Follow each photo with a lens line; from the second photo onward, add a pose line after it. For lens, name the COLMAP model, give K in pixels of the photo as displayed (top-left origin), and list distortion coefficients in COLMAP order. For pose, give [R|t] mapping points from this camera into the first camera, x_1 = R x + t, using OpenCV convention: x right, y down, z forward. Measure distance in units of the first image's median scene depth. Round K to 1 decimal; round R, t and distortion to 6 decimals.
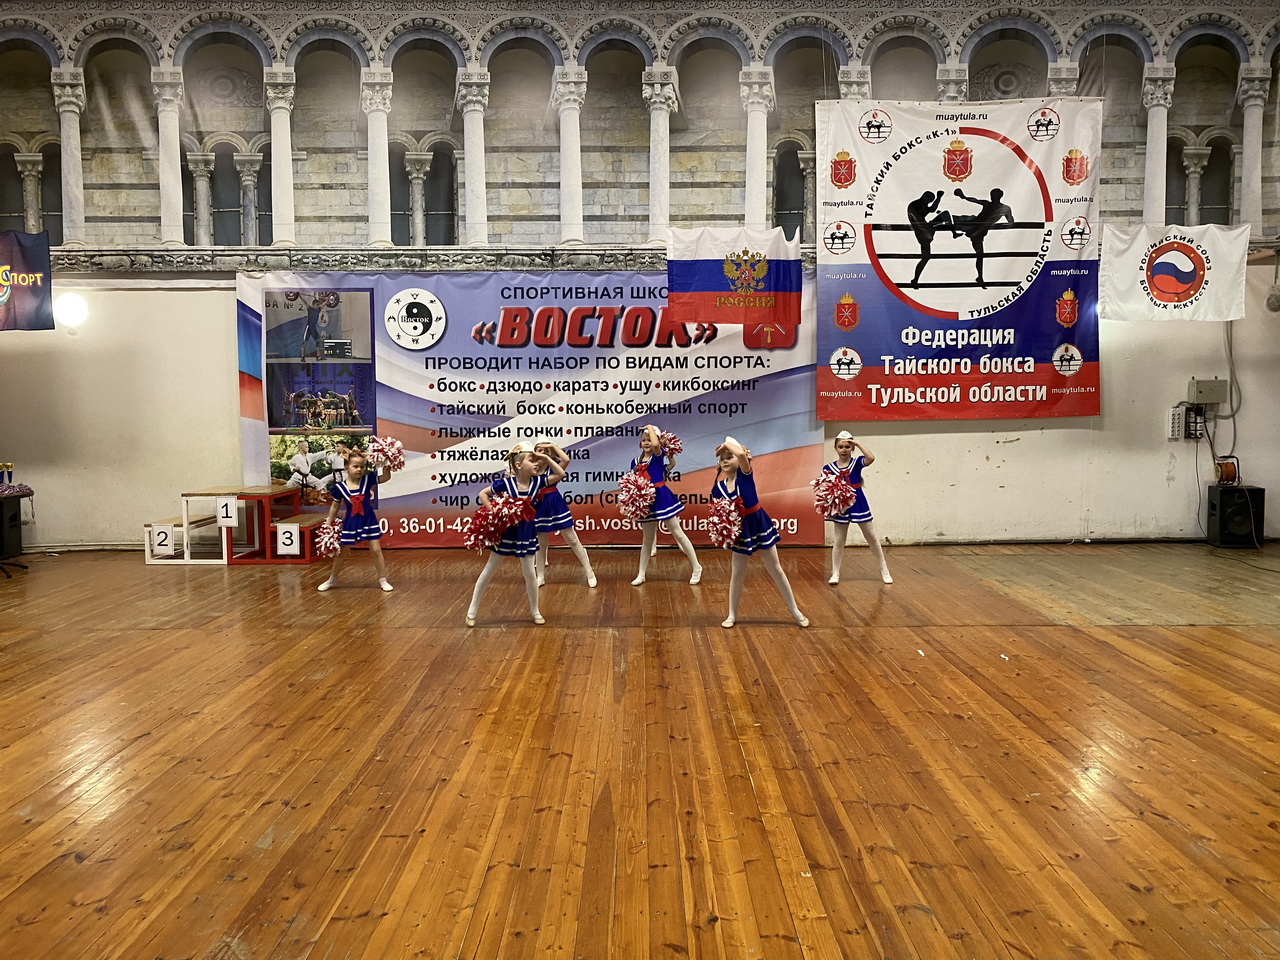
lens RADIAL K [[962.9, 0, 642.4], [0, 962.9, 471.7], [0, 0, 1]] dist [0.032296, -0.025697]
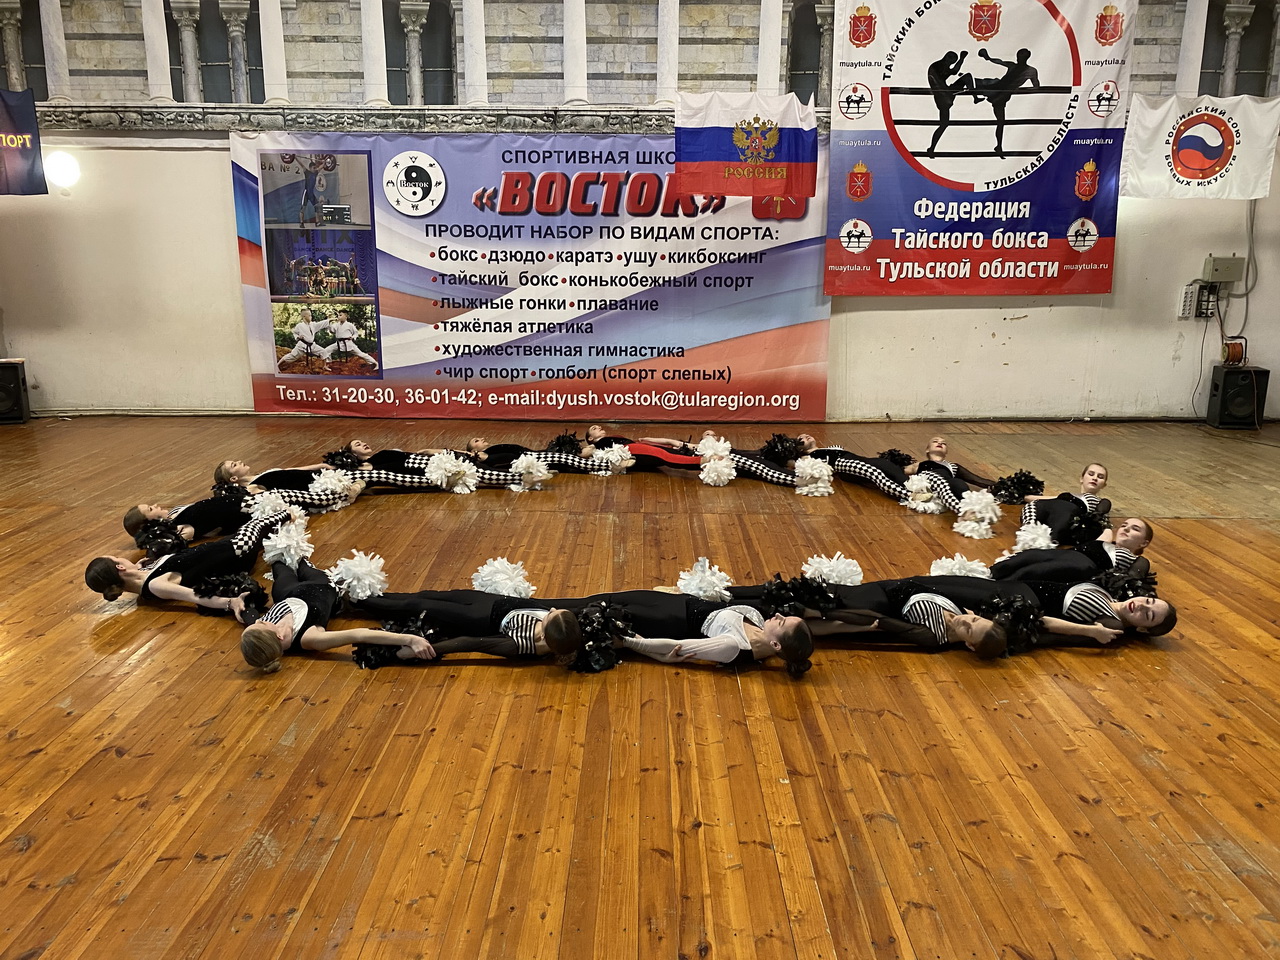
lens RADIAL K [[964.5, 0, 639.9], [0, 964.5, 470.0], [0, 0, 1]] dist [0.020746, -0.008803]
pose [[0.999873, 0.014096, -0.007500, 0.003160], [-0.012700, 0.986793, 0.161490, -0.034298], [0.009677, -0.161374, 0.986846, -0.006784]]
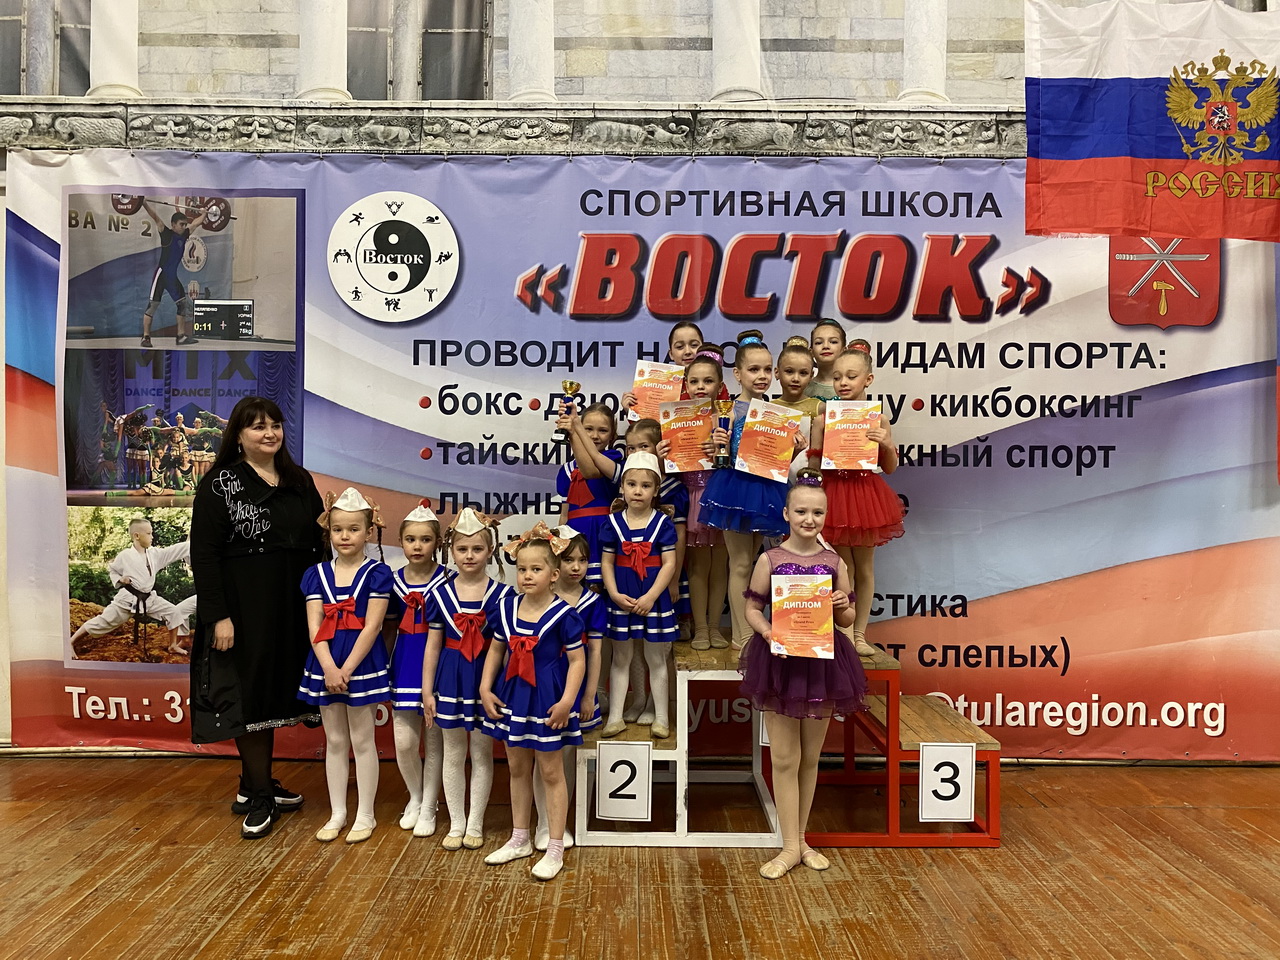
lens RADIAL K [[962.7, 0, 637.1], [0, 962.7, 474.5], [0, 0, 1]] dist [0.012999, -0.016471]
pose [[0.999949, 0.010073, -0.000385, -0.119535], [-0.010077, 0.997779, -0.065843, -0.025780], [-0.000279, 0.065844, 0.997830, 0.555070]]
